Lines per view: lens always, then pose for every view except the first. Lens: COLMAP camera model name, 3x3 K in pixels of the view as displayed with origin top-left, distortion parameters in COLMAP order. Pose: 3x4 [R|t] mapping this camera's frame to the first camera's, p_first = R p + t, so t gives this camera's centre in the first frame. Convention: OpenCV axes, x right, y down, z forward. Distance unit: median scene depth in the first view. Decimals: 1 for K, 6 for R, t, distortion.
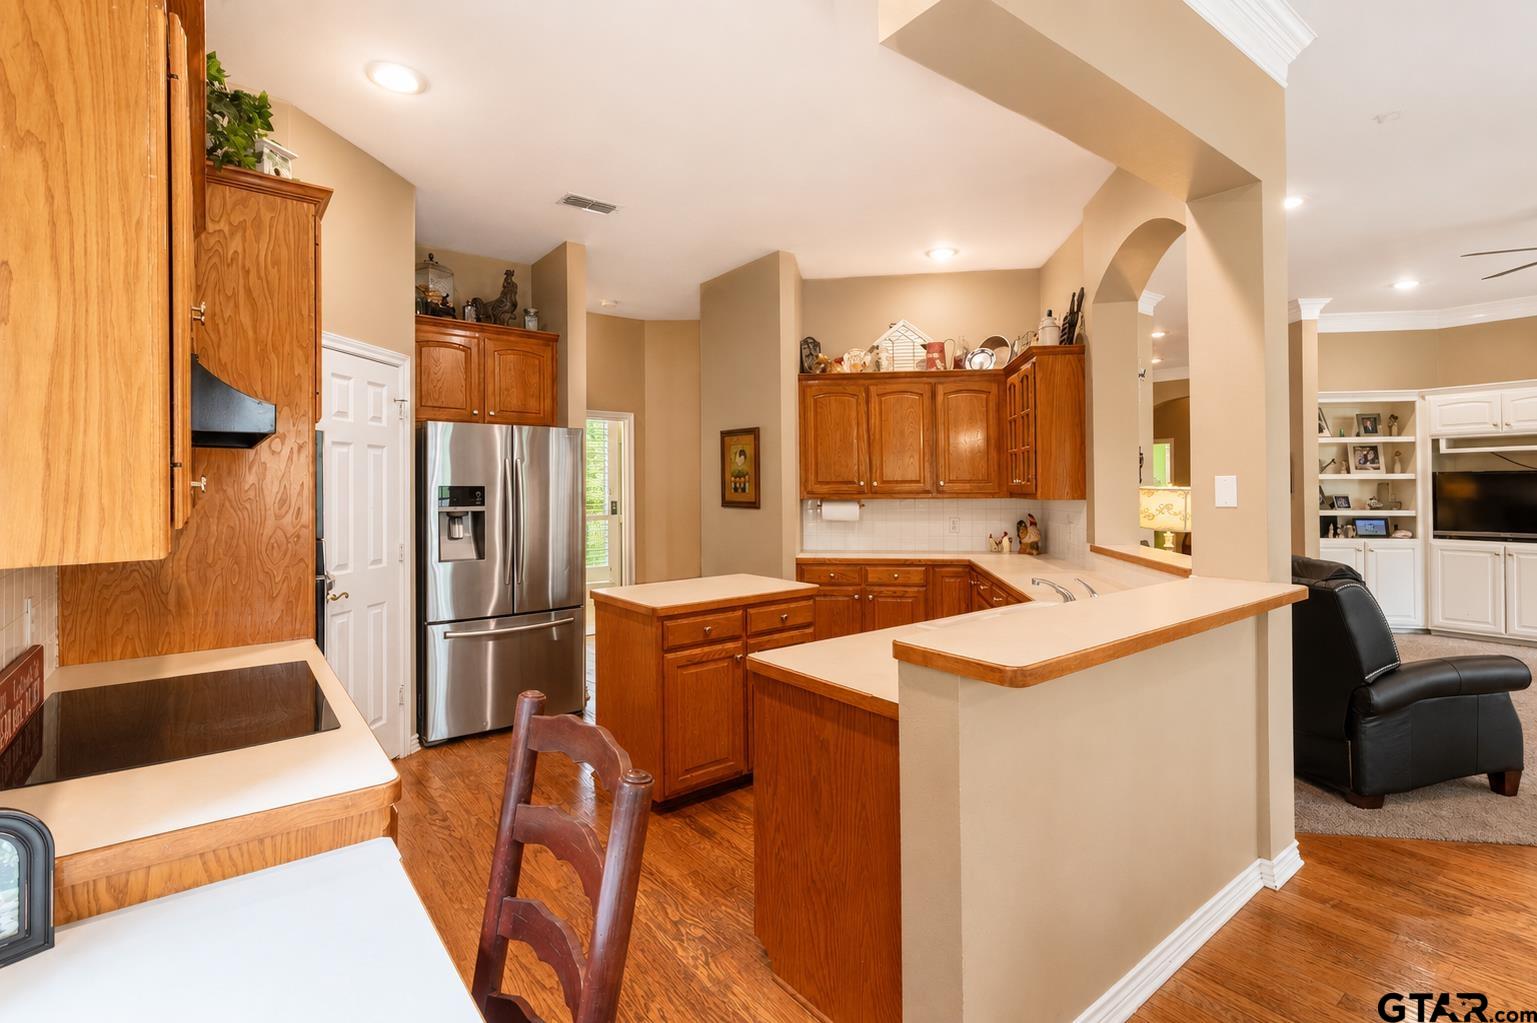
lens RADIAL K [[702.0, 0, 773.0], [0, 702.0, 503.7], [0, 0, 1]] dist [-0.001021, 0.000784]
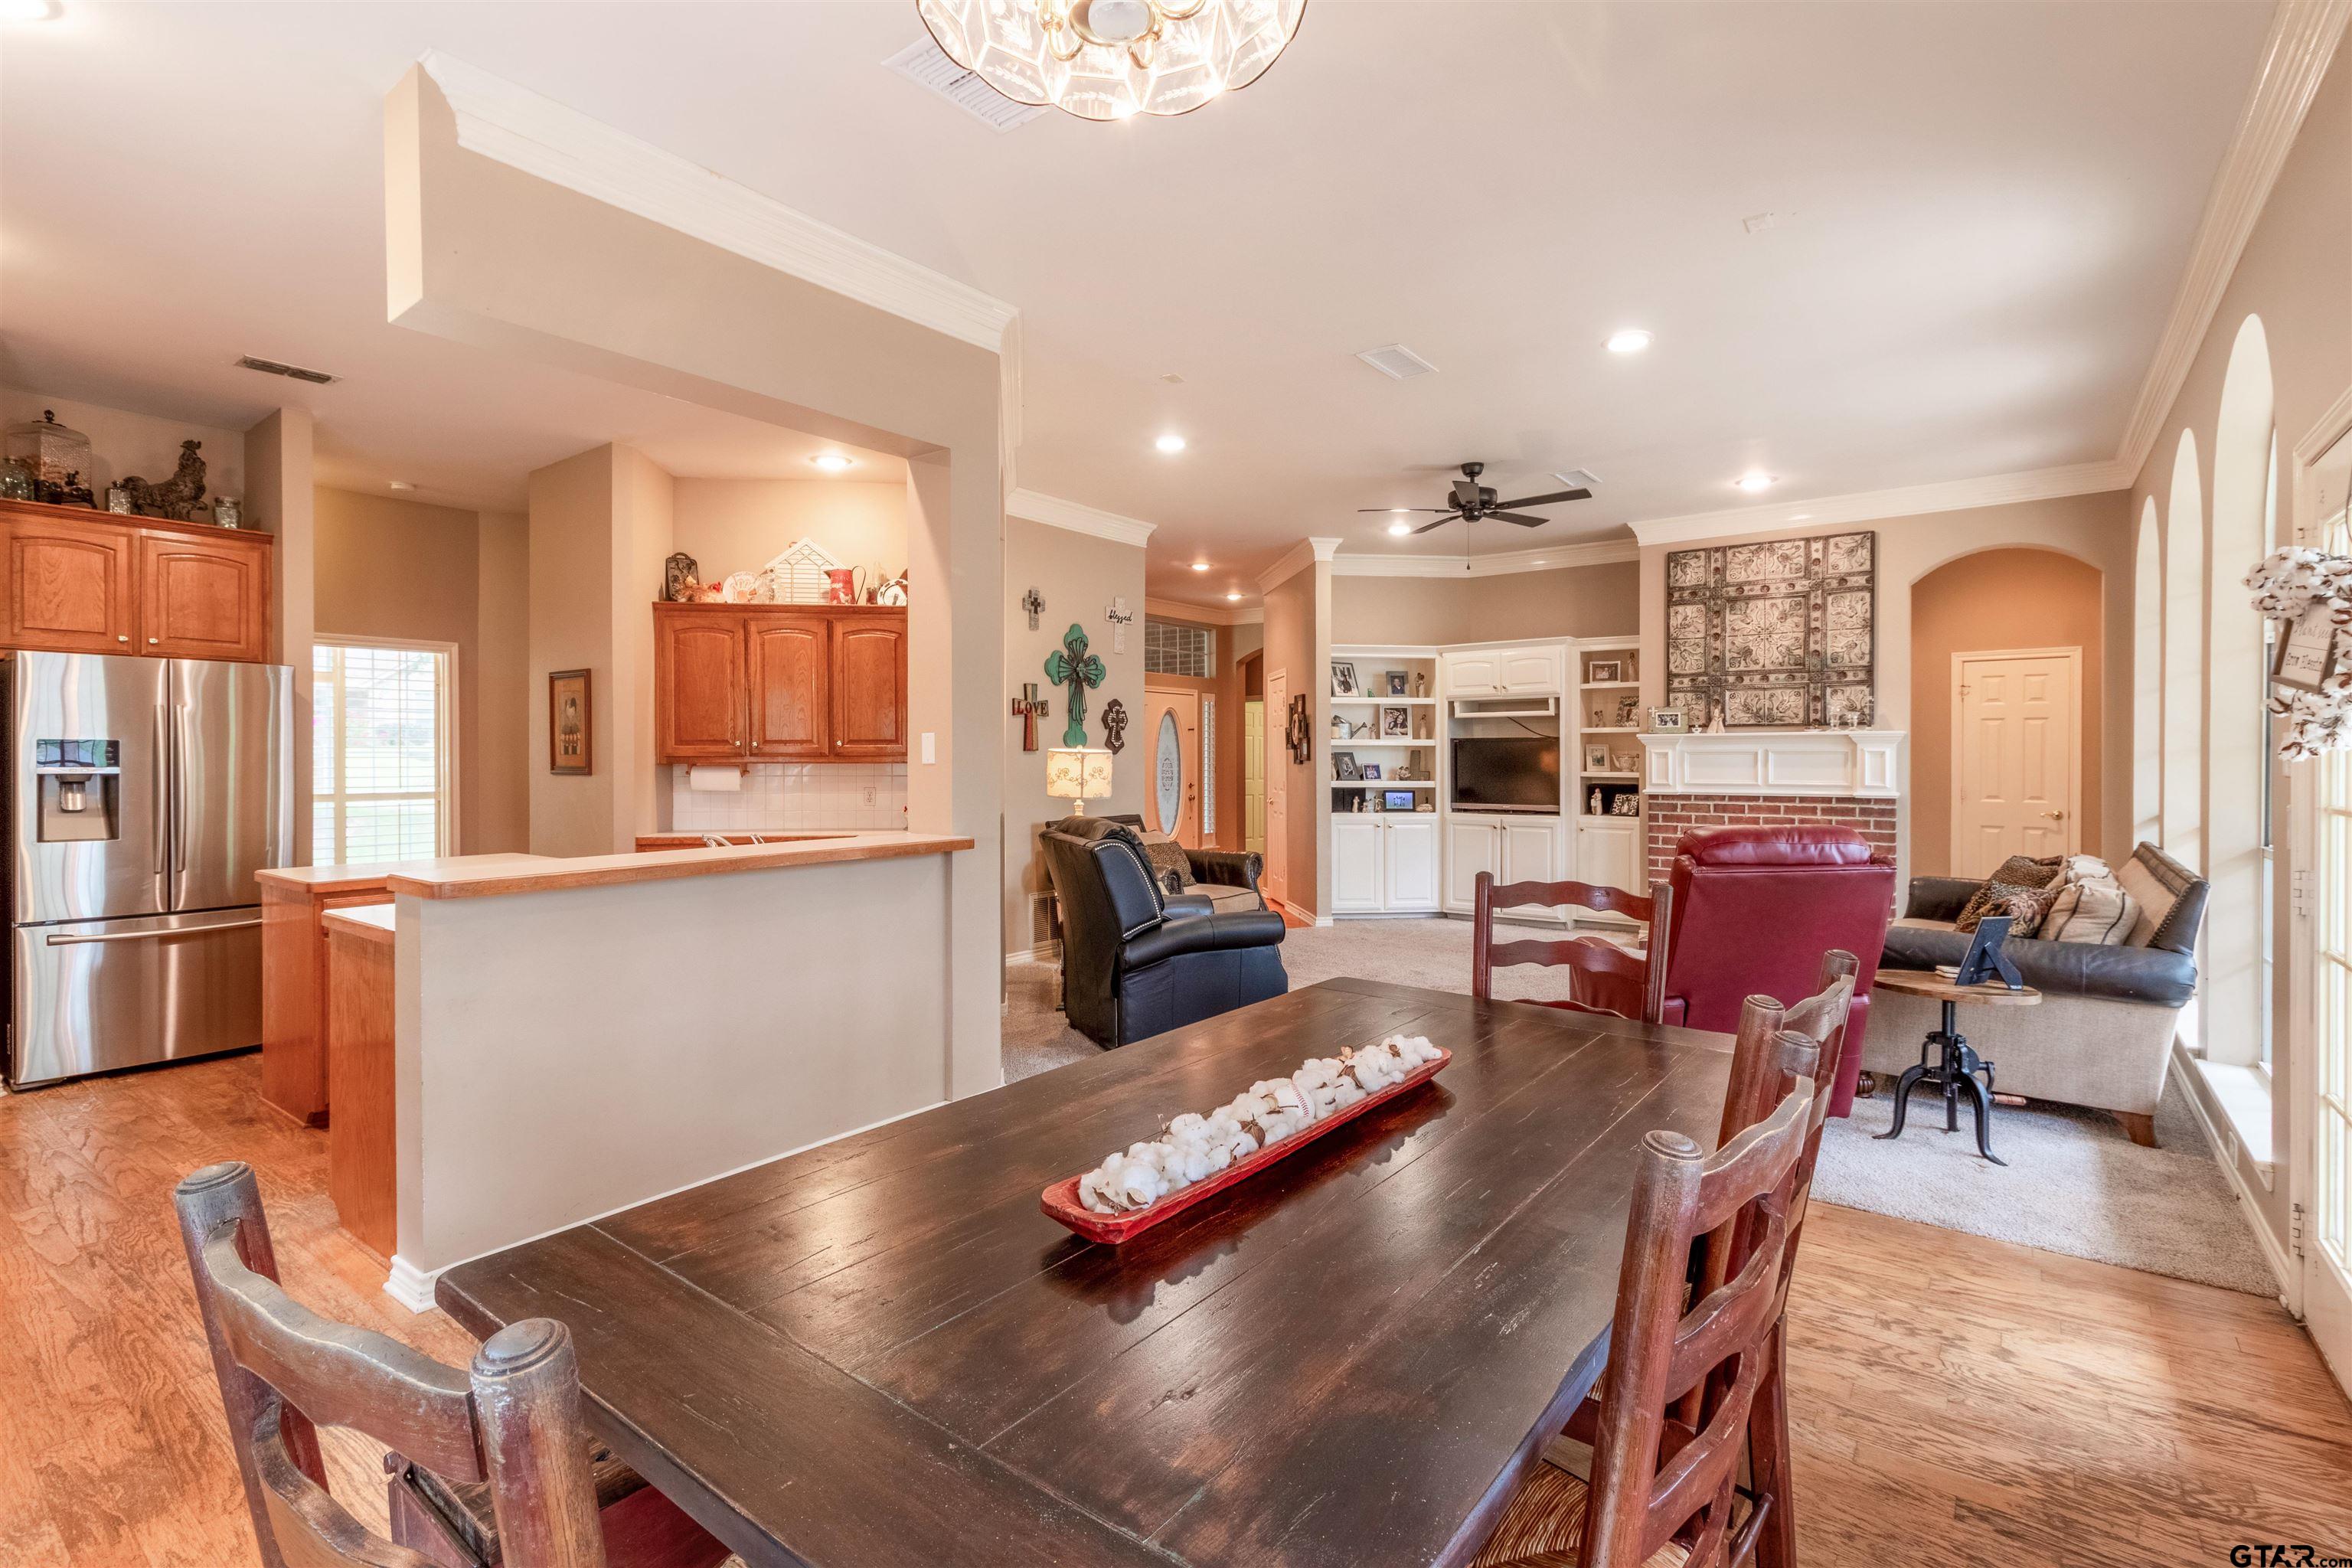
lens RADIAL K [[1031.4, 0, 1092.6], [0, 1031.4, 780.1], [0, 0, 1]] dist [0.002968, 0.000402]
pose [[0.968364, 0.000195, 0.249540, 0.181015], [-0.000007, 1.000000, -0.000756, 0.010420], [-0.249540, 0.000730, 0.968364, -0.182092]]
